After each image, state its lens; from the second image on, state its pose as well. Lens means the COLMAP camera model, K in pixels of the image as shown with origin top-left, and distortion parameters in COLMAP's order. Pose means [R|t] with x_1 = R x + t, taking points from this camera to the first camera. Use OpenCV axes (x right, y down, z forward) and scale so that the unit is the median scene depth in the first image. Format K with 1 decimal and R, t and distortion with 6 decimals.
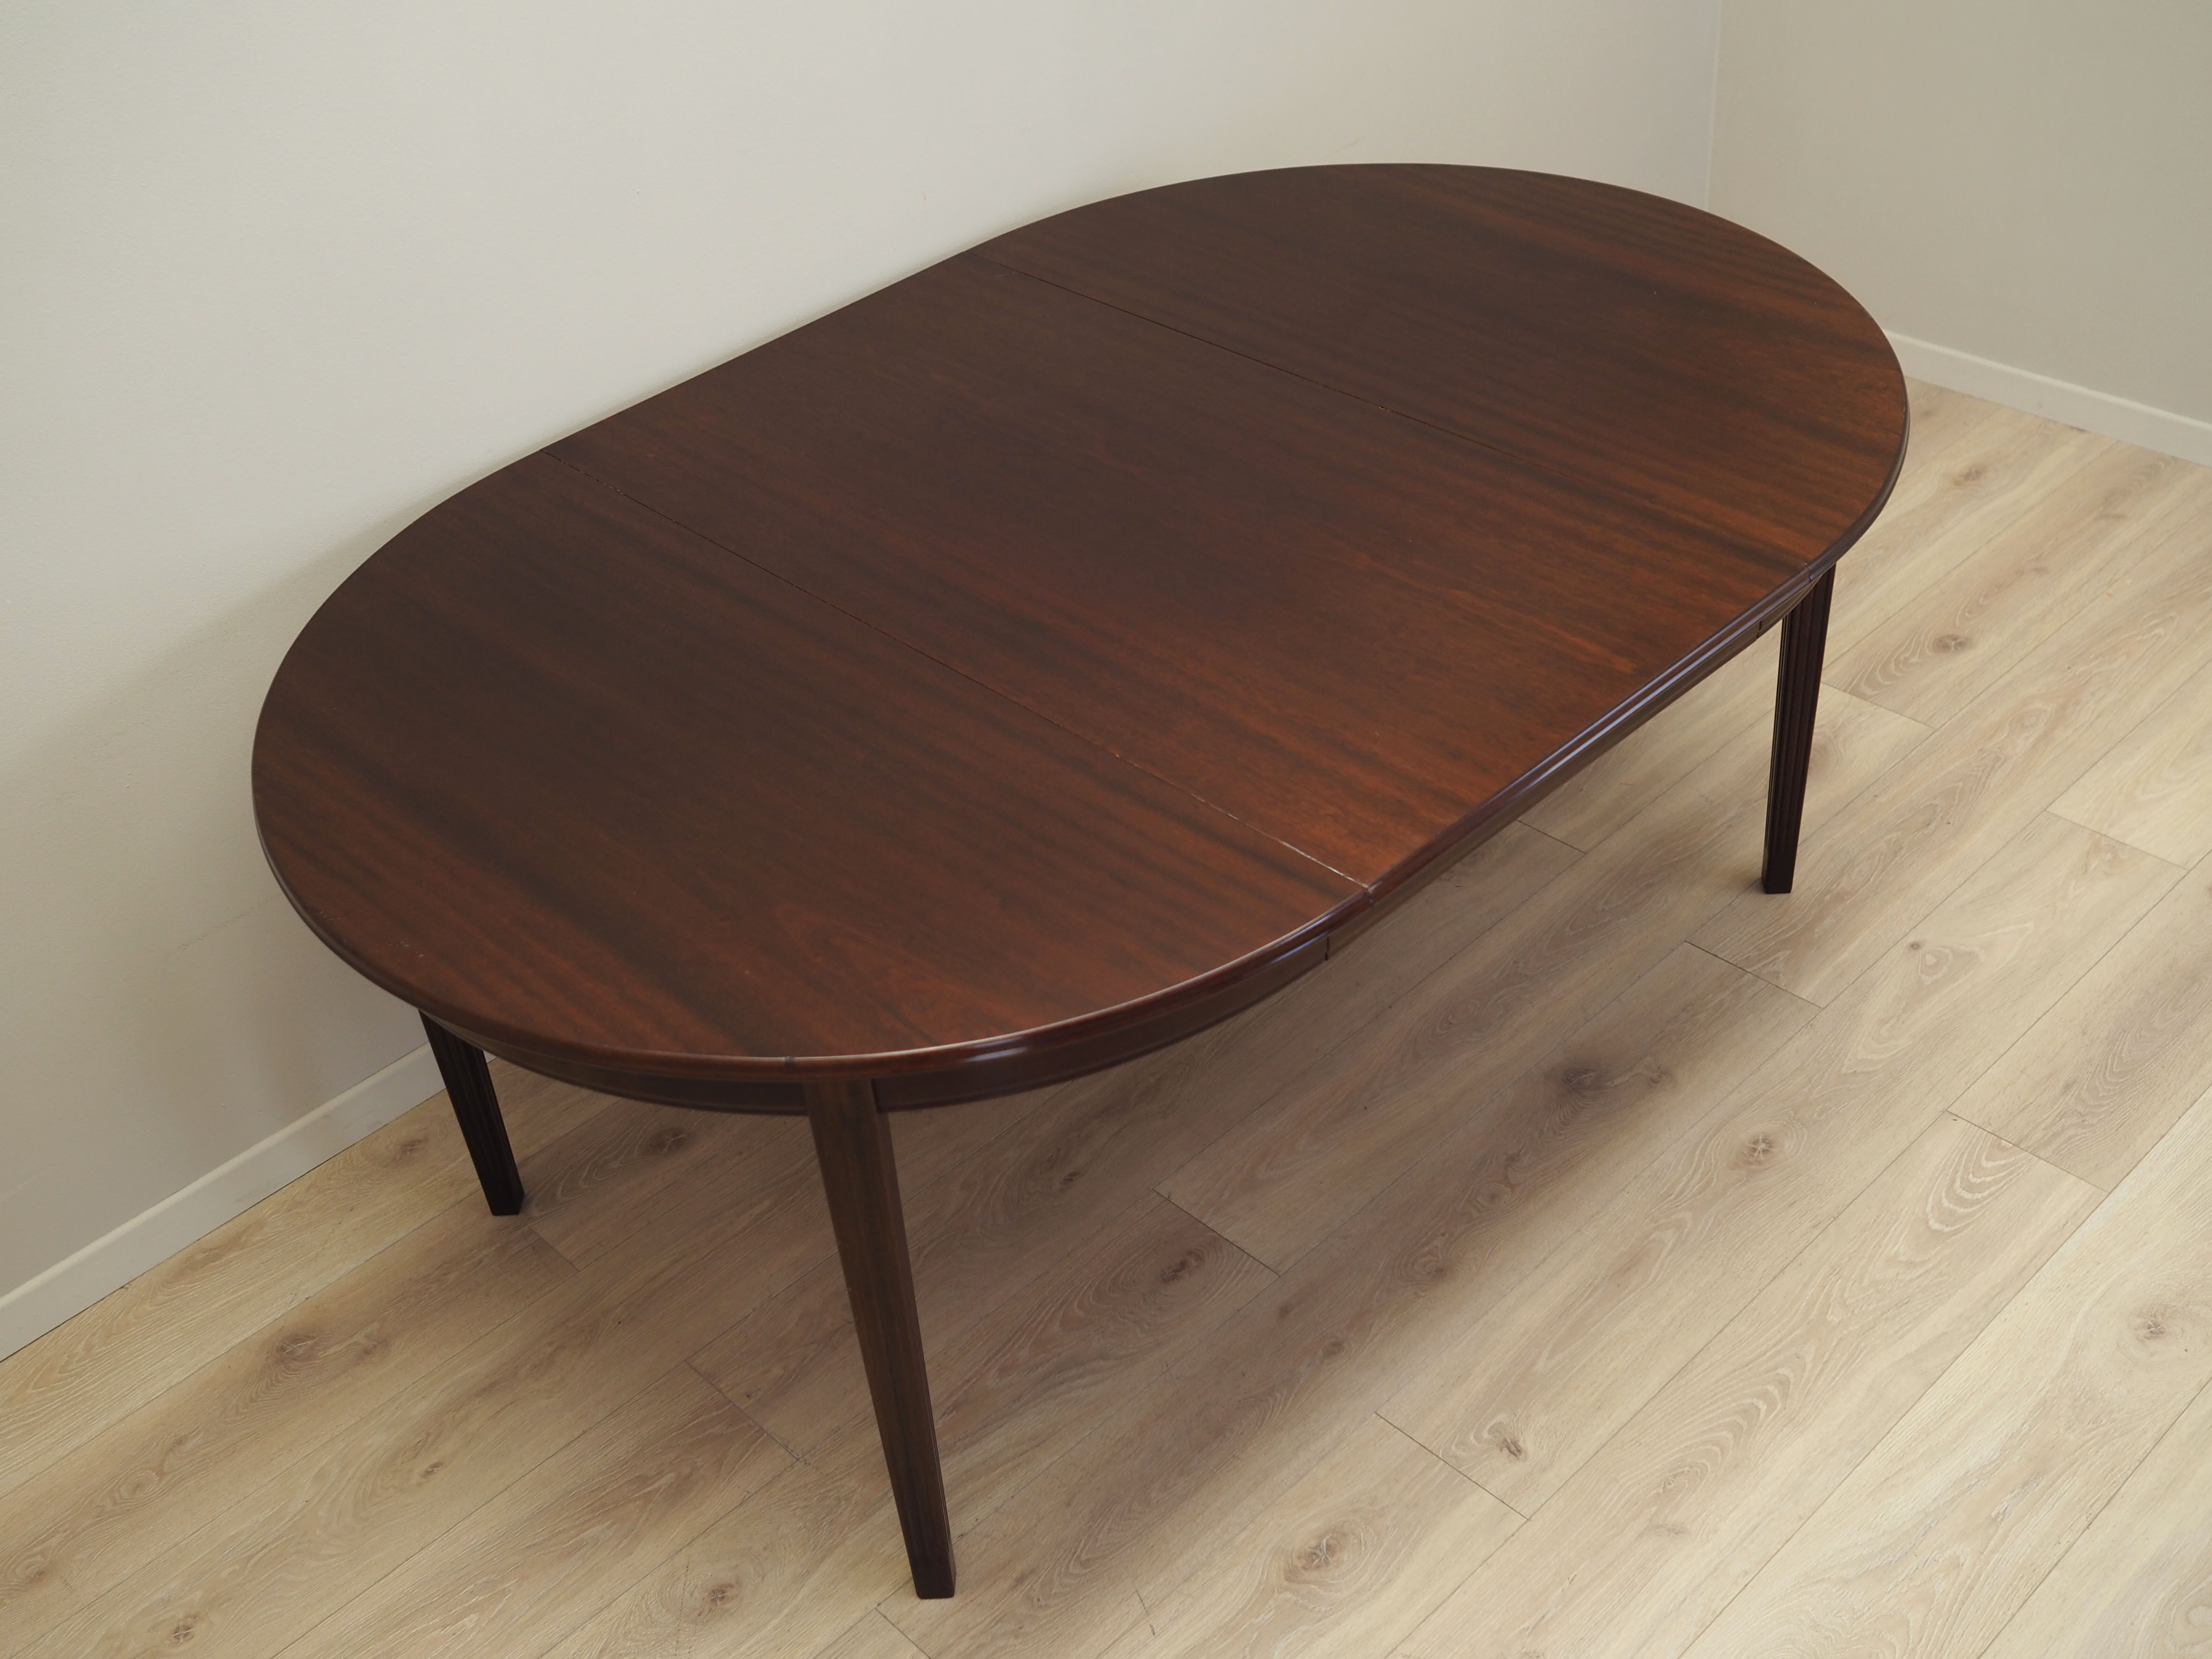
lens RADIAL K [[2226.9, 0, 1106.8], [0, 2226.9, 830.6], [0, 0, 1]] dist [-0.000135, 0.000000]
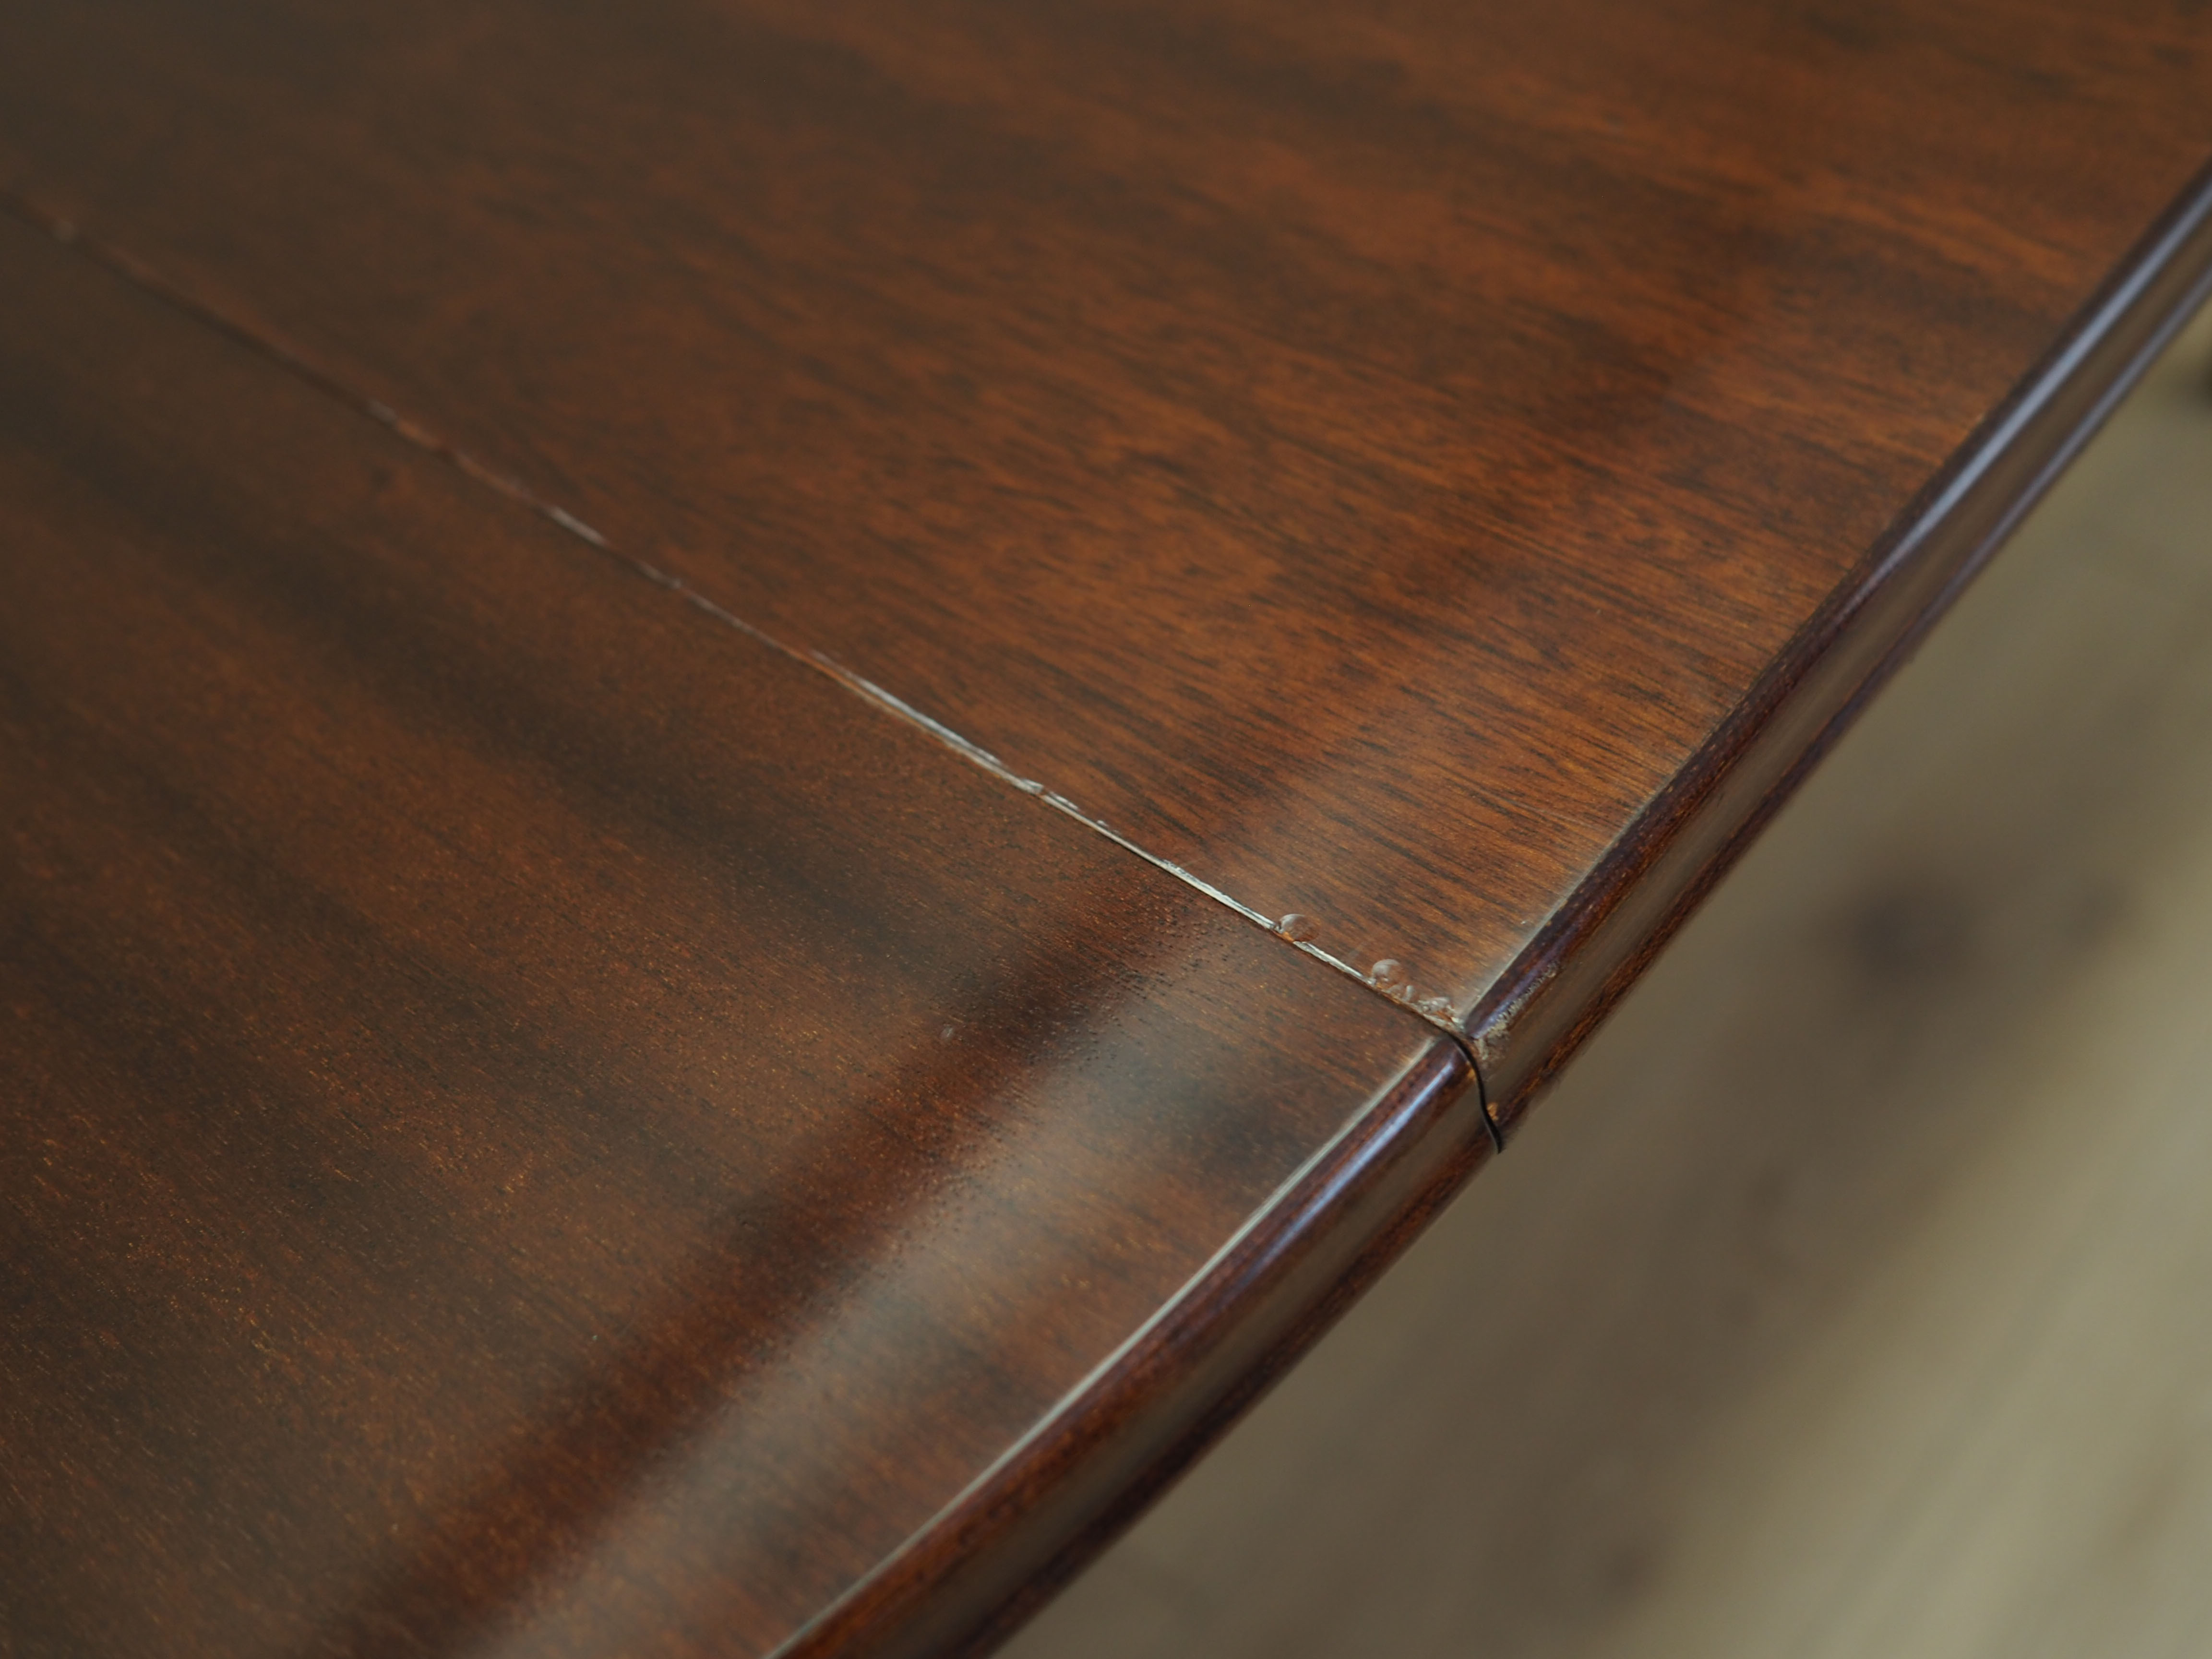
lens RADIAL K [[2226.6, 0, 1106.4], [0, 2226.6, 827.7], [0, 0, 1]] dist [-0.000135, 0.000000]
pose [[0.994367, -0.105957, 0.002653, 0.092706], [0.102851, 0.970662, 0.217341, -0.016562], [-0.025604, -0.215844, 0.976092, 0.830156]]
